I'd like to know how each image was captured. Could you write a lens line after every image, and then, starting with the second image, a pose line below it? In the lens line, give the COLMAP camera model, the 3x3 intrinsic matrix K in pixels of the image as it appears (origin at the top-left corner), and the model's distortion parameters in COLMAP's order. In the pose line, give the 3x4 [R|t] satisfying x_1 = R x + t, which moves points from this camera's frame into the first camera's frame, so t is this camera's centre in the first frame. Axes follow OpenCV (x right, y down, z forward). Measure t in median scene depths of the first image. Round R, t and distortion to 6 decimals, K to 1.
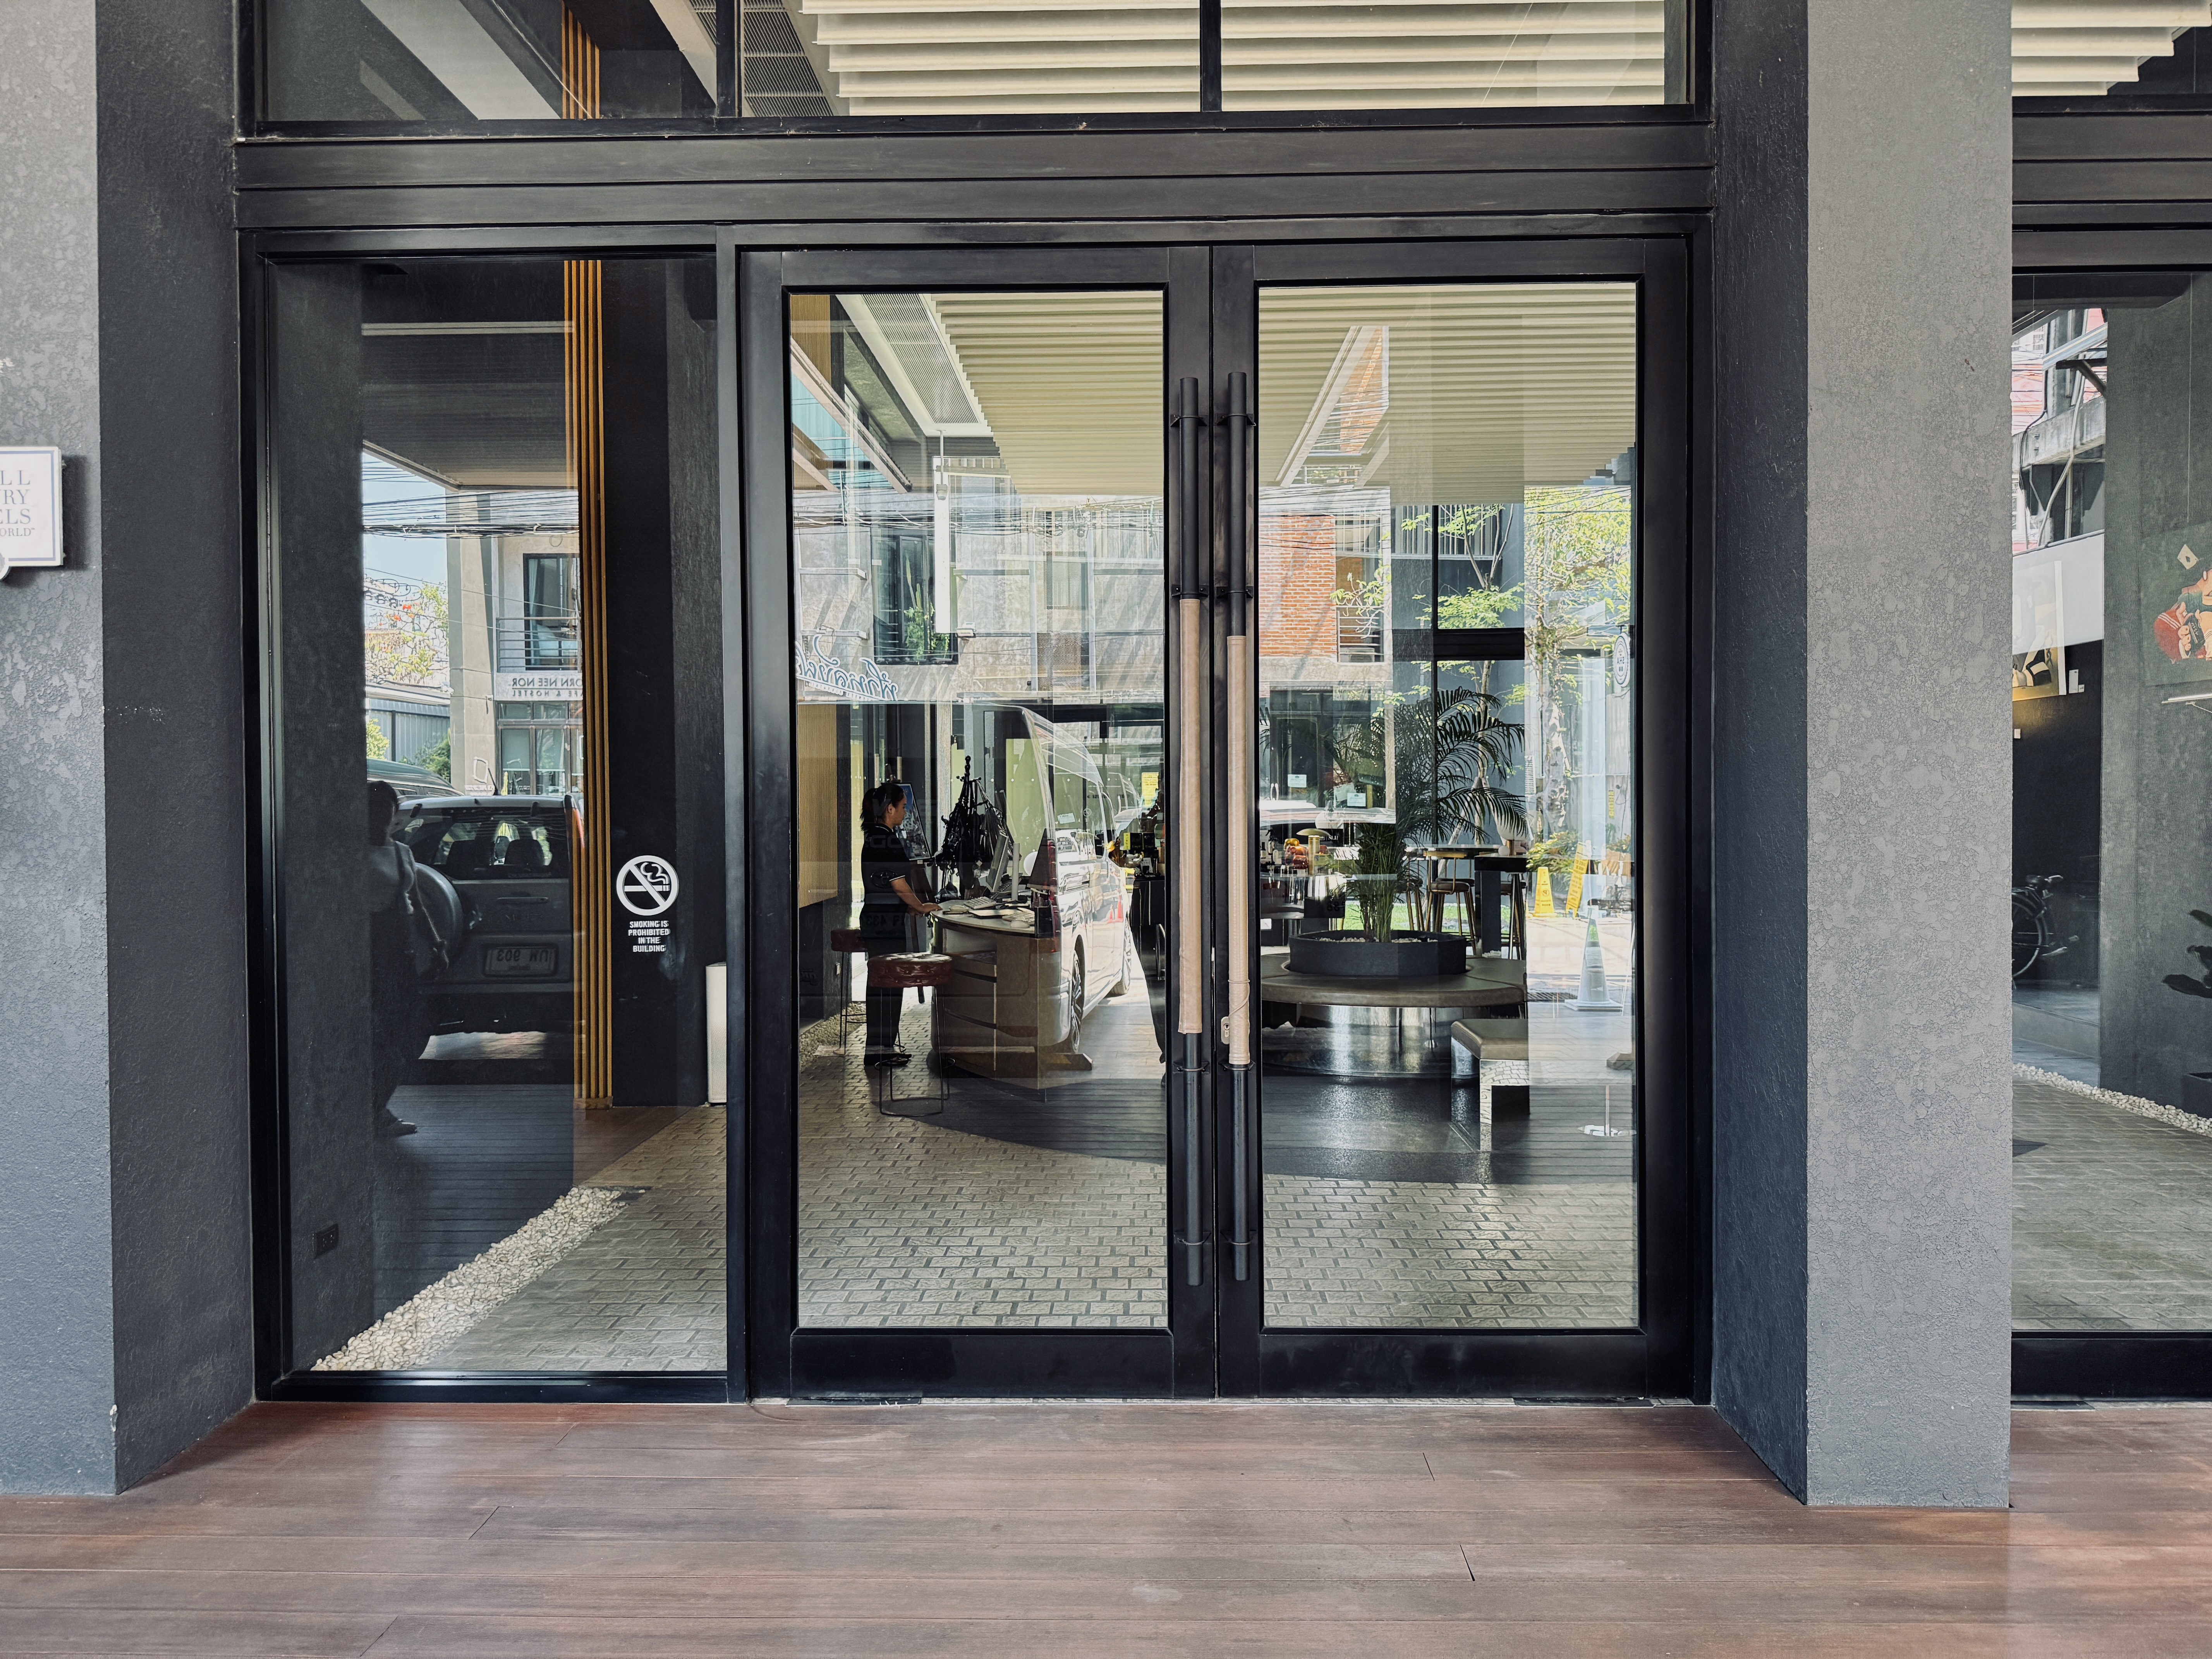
lens RADIAL K [[1559.5, 0, 1103.9], [0, 1559.5, 812.2], [0, 0, 1]] dist [0.001553, 0.001126]
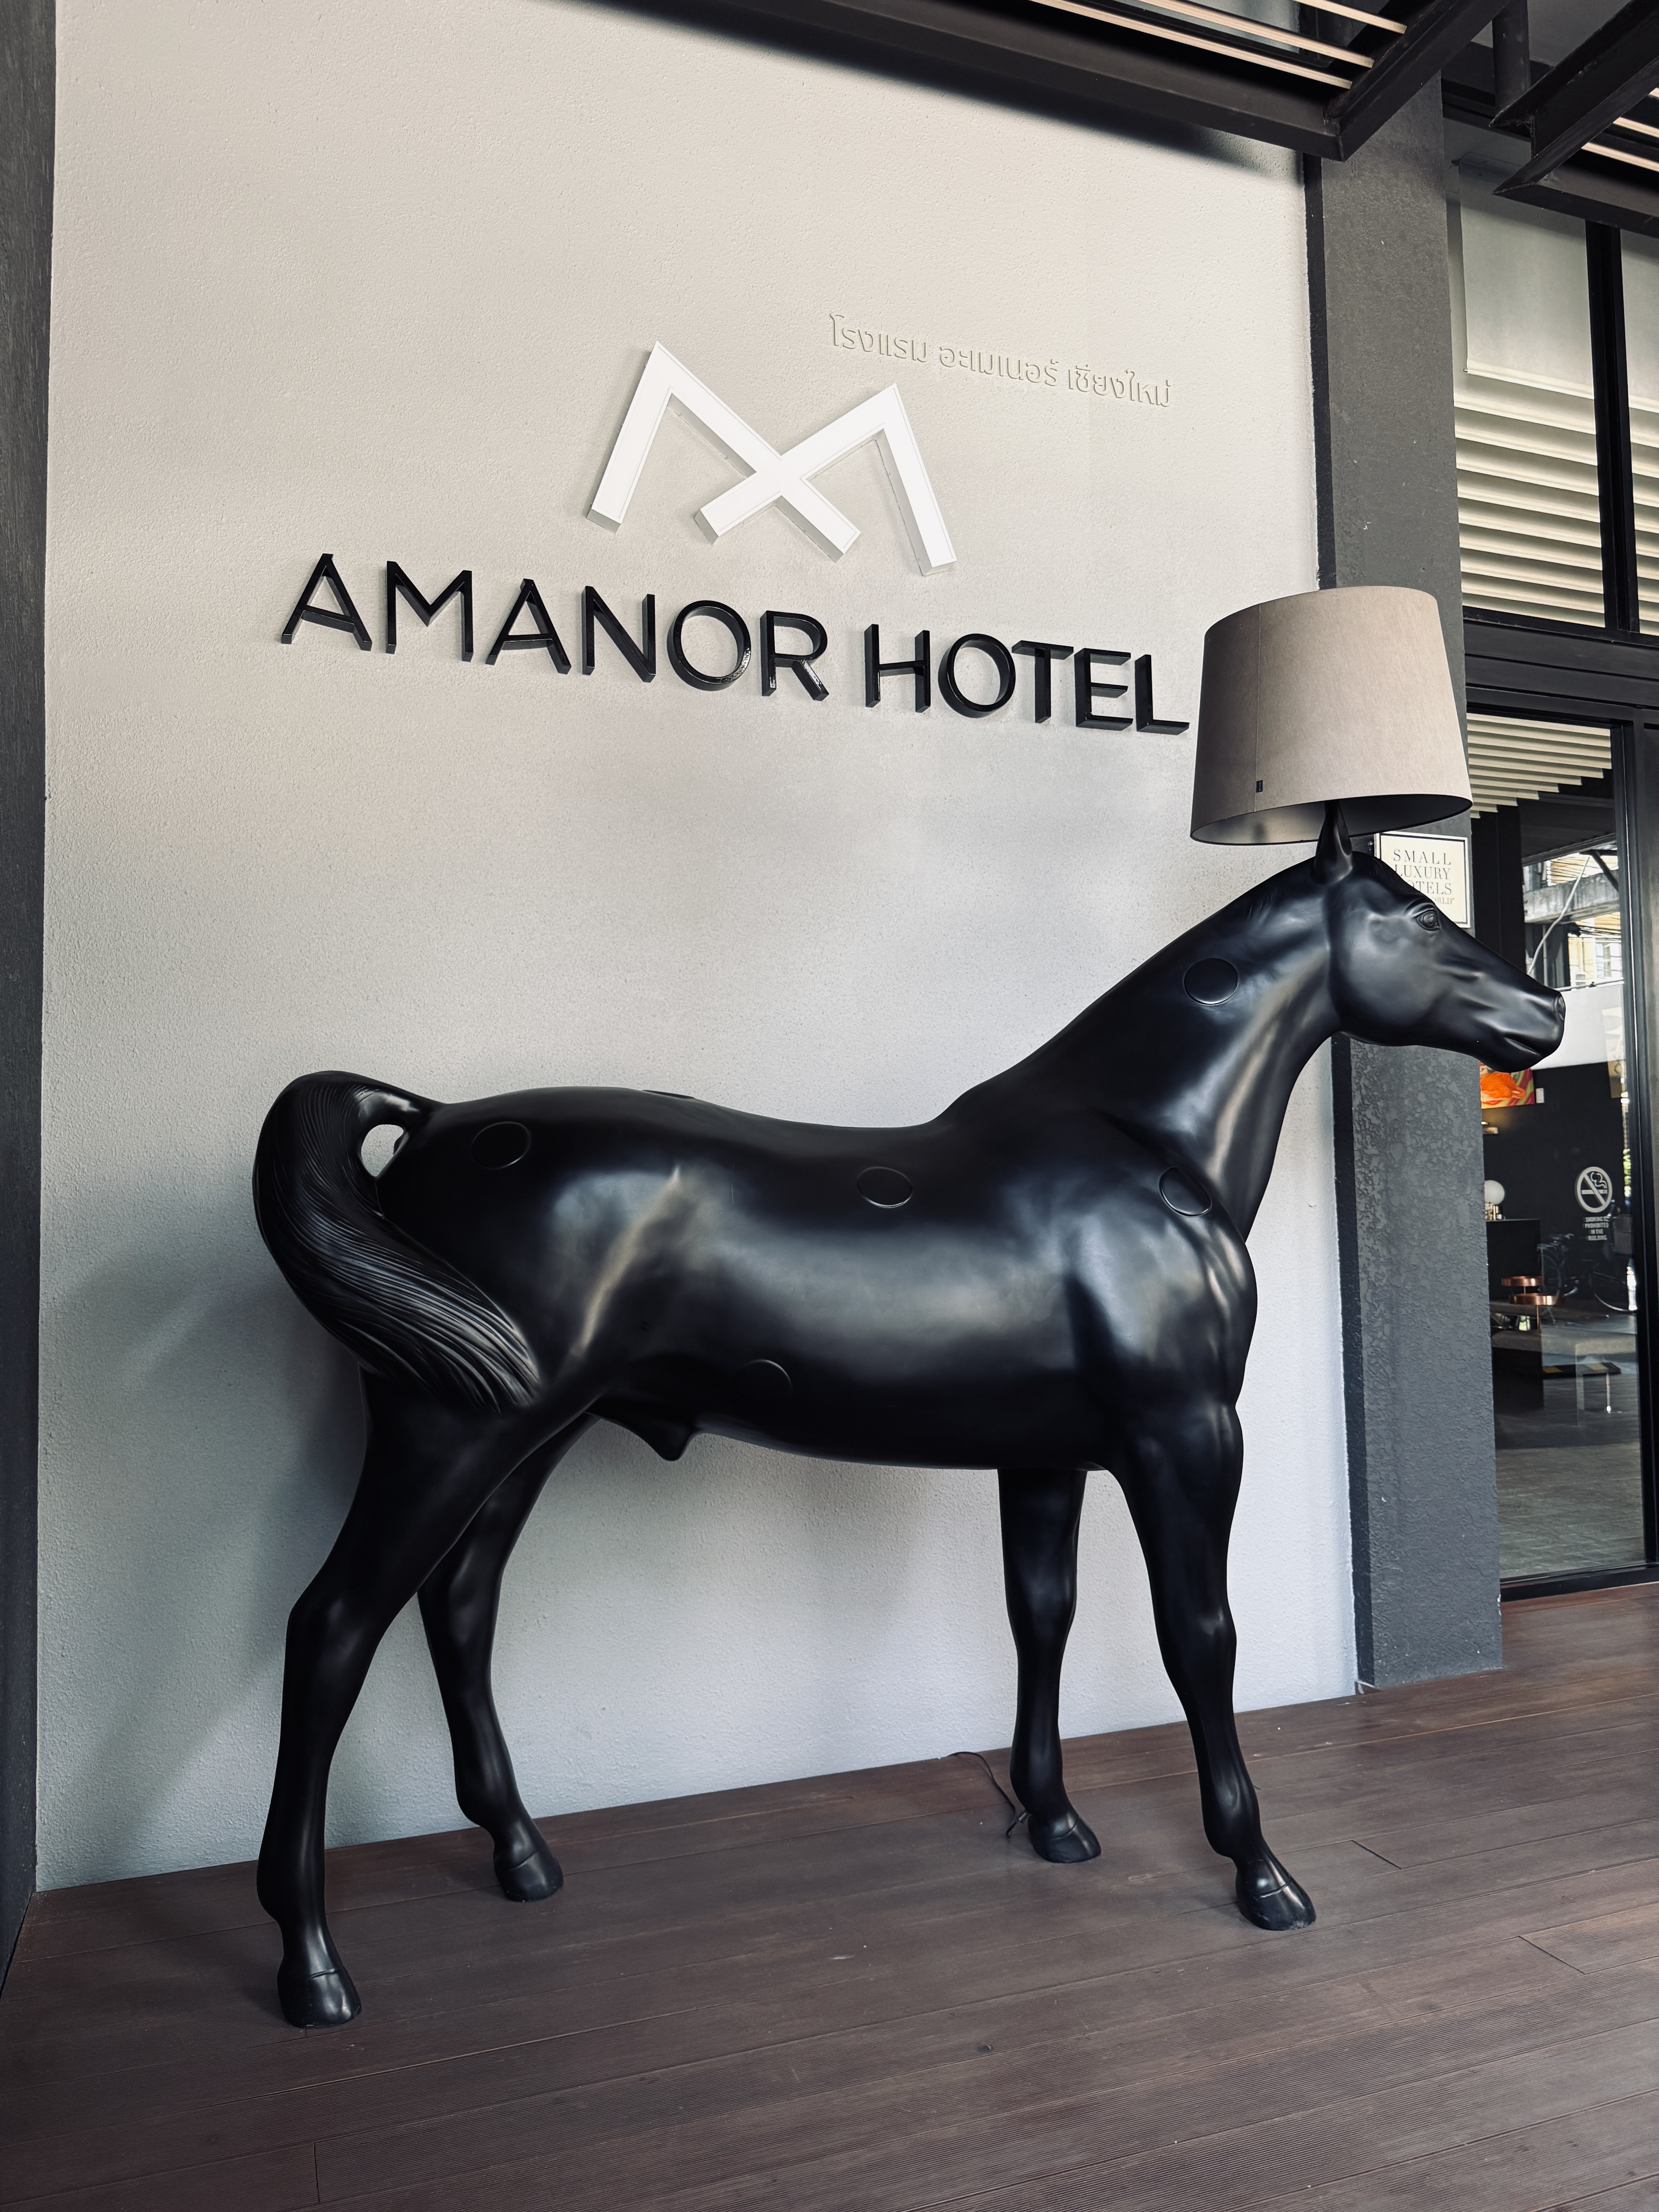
lens RADIAL K [[1559.5, 0, 829.9], [0, 1559.5, 1116.1], [0, 0, 1]] dist [0.001553, 0.001126]
pose [[0.928839, 0.008353, 0.370388, -1.599089], [0.018913, 0.997373, -0.069923, 0.075078], [-0.369999, 0.071953, 0.926241, 0.013480]]
